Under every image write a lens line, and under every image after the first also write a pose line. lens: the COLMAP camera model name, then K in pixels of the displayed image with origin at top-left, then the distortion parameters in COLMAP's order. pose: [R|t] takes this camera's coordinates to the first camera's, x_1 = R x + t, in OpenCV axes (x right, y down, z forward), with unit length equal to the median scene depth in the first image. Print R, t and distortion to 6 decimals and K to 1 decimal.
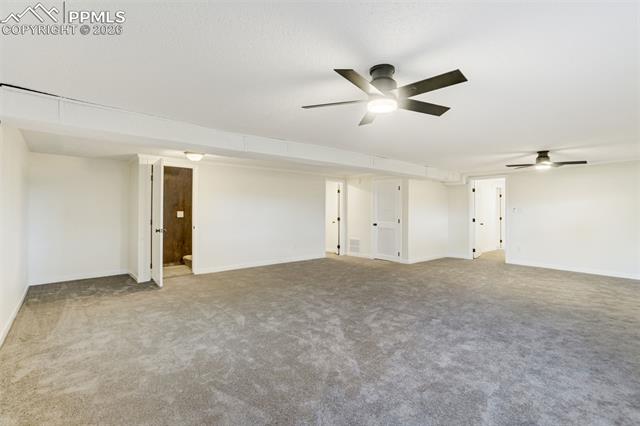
lens RADIAL K [[299.0, 0, 331.0], [0, 299.0, 210.1], [0, 0, 1]] dist [0.000204, 0.000292]
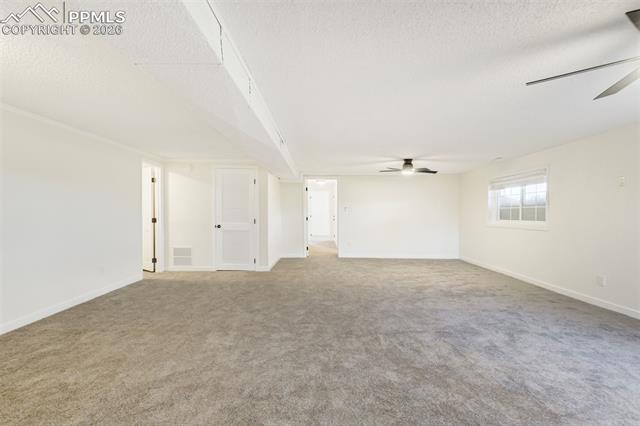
lens RADIAL K [[299.0, 0, 331.0], [0, 299.0, 210.1], [0, 0, 1]] dist [0.000204, 0.000292]
pose [[0.684245, 0.004670, 0.729237, -0.212925], [-0.008375, 0.999964, 0.001455, 0.002644], [-0.729204, -0.007103, 0.684260, 0.247570]]
